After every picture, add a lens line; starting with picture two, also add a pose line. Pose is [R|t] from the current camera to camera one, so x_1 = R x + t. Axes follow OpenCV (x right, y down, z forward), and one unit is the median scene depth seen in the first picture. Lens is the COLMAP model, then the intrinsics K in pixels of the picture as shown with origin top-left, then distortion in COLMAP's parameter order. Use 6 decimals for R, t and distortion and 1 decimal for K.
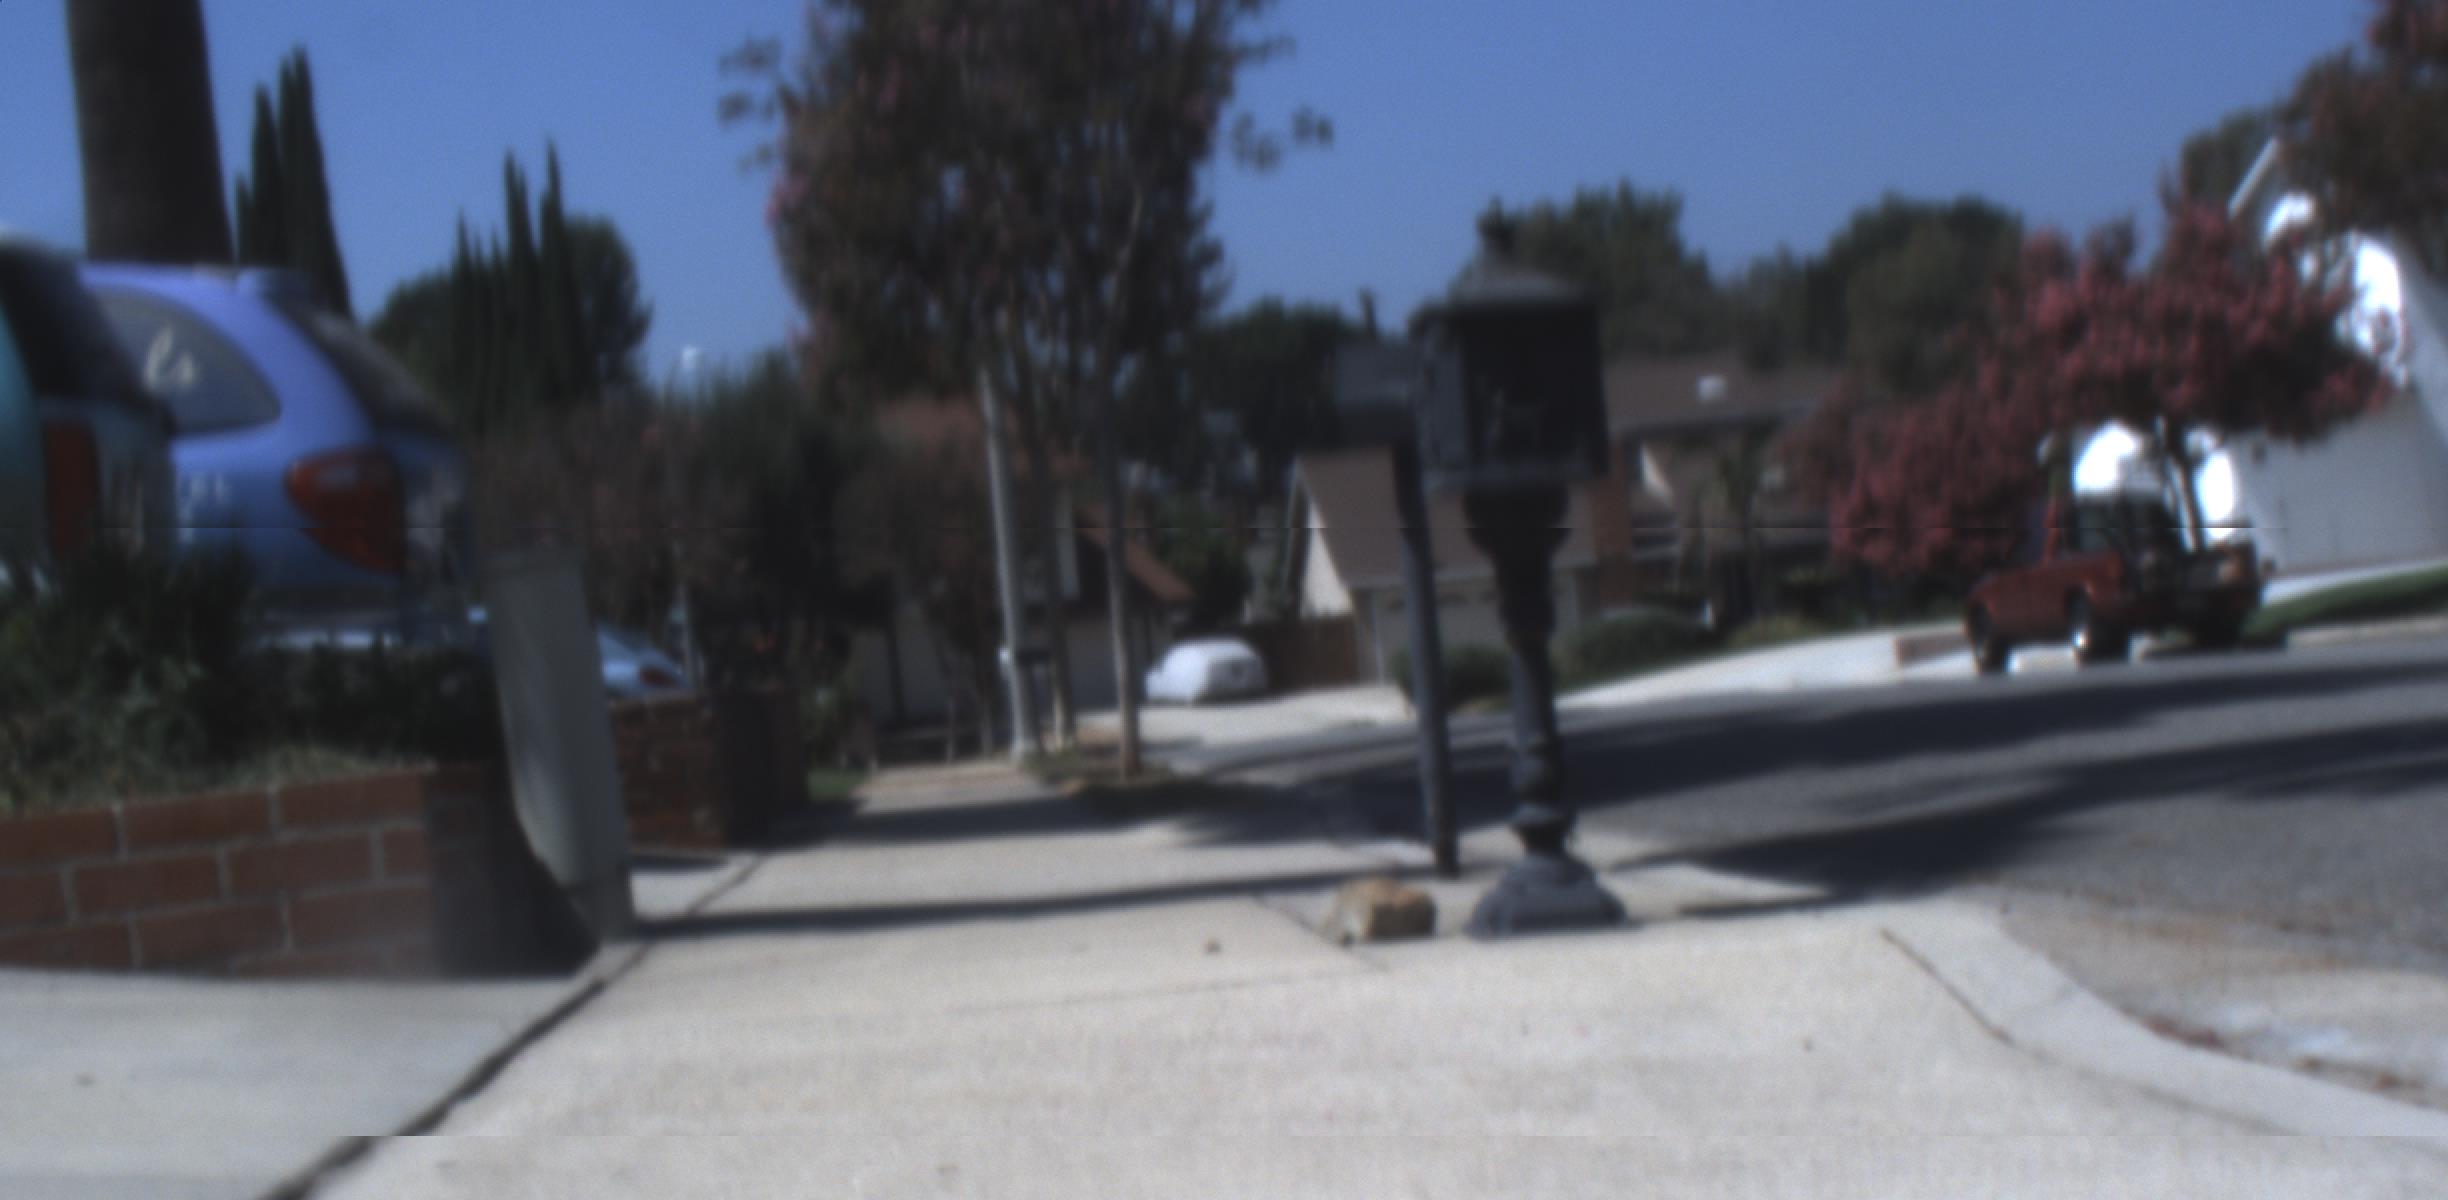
lens RADIAL K [[5836.8, 0, 1190.9], [0, 5836.8, 793.0], [0, 0, 1]] dist [-0.058734, 0.356873]
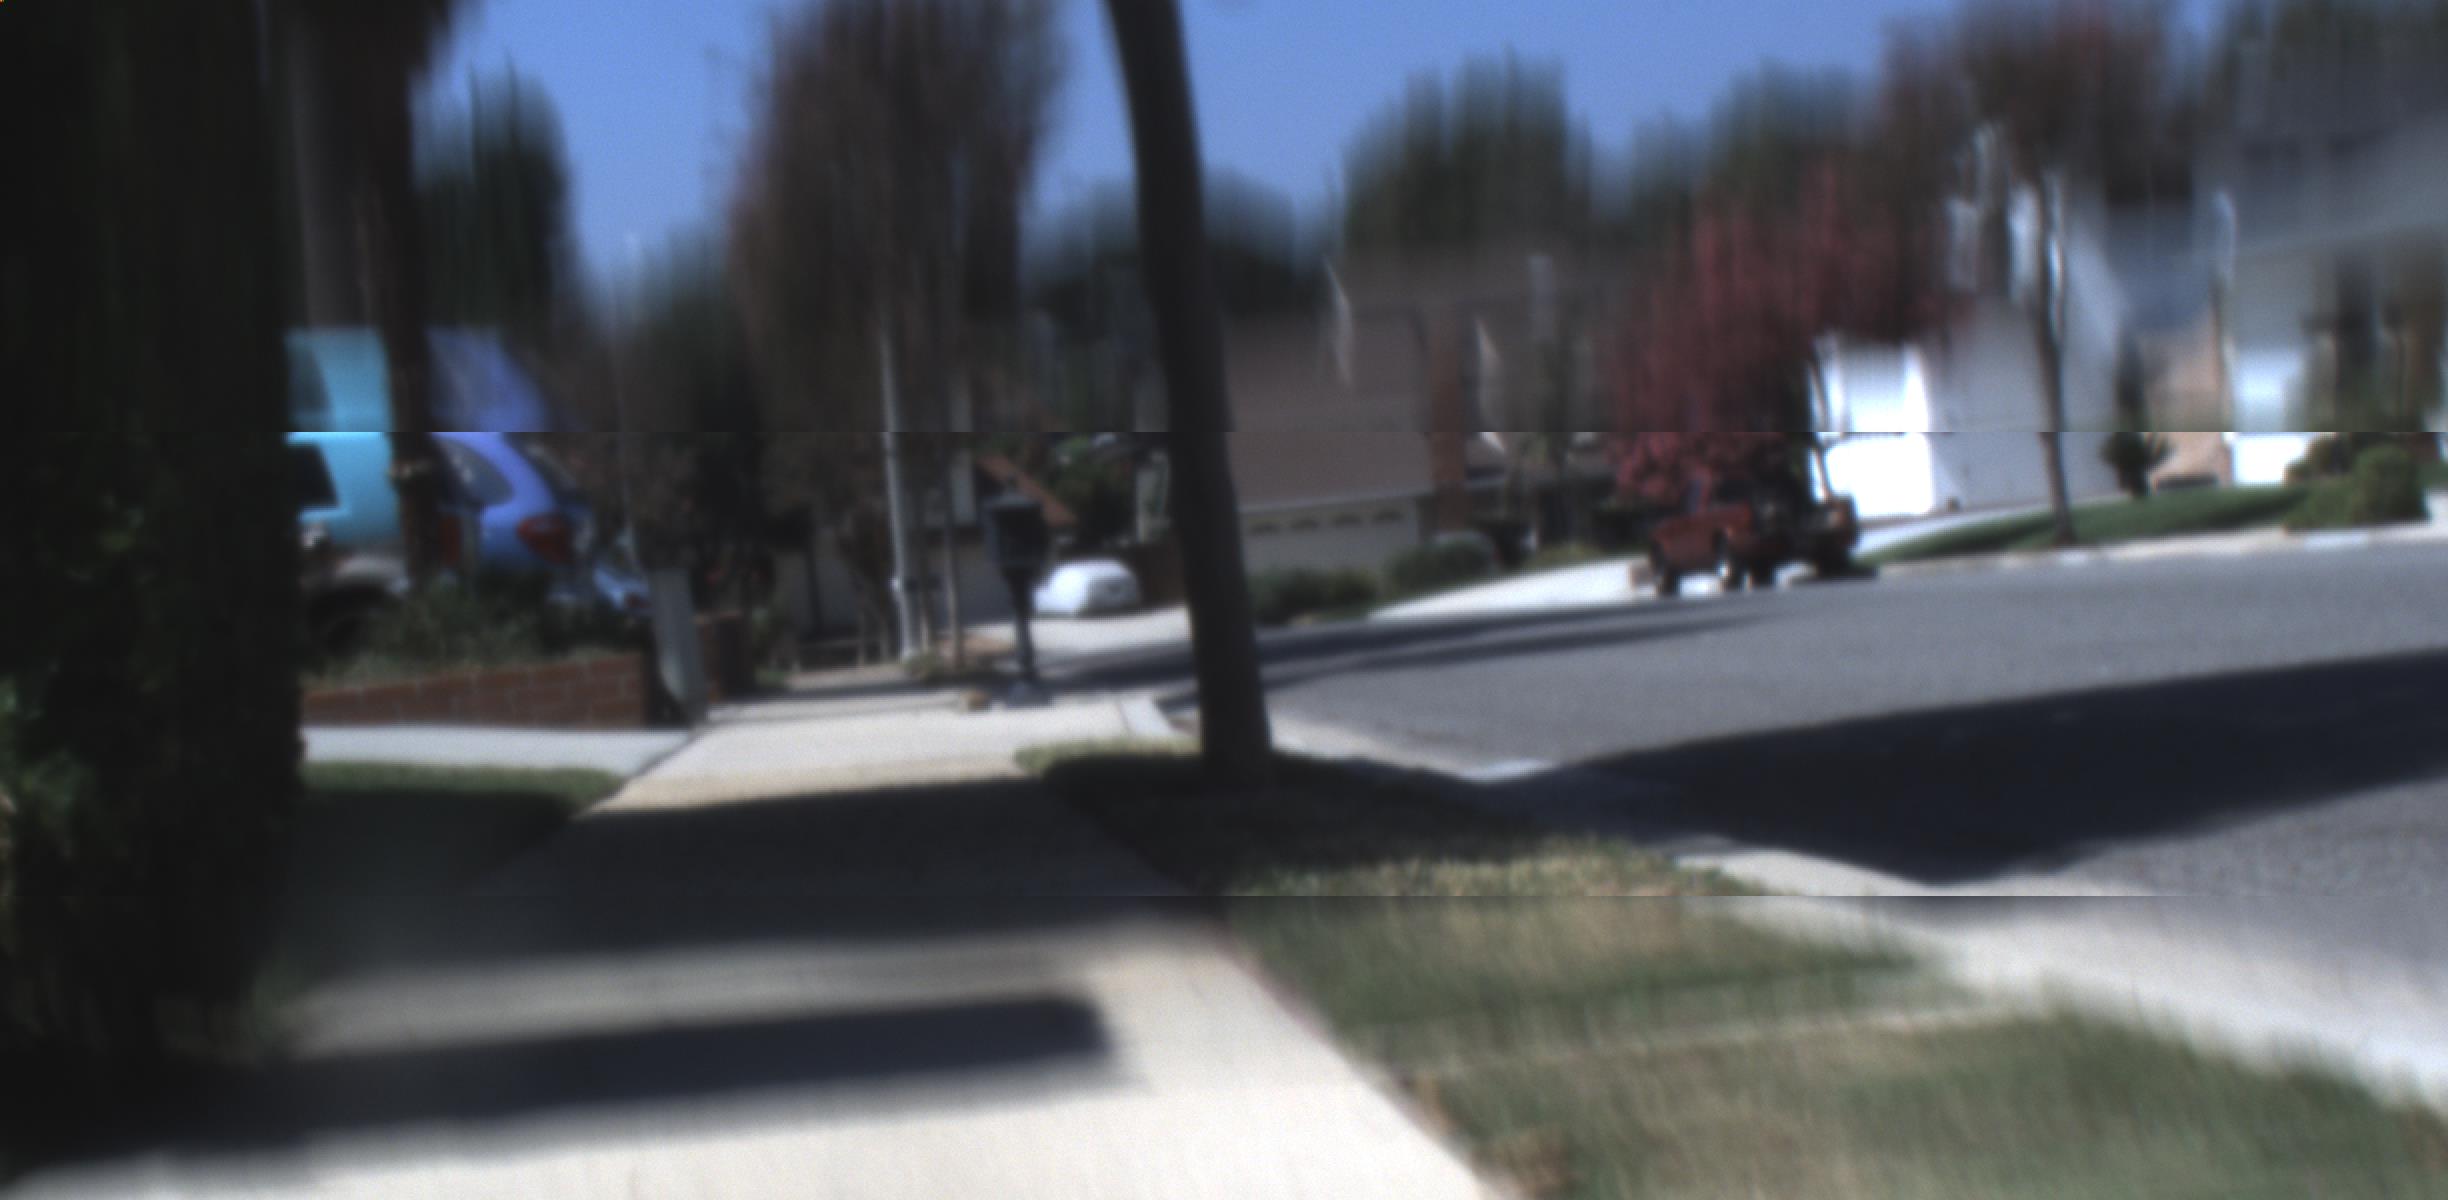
lens RADIAL K [[5836.8, 0, 1190.9], [0, 5836.8, 793.0], [0, 0, 1]] dist [-0.058734, 0.356873]
pose [[0.999901, 0.000270, 0.014057, 0.010927], [-0.000487, 0.999880, 0.015469, 0.002260], [-0.014052, -0.015474, 0.999782, -0.218187]]
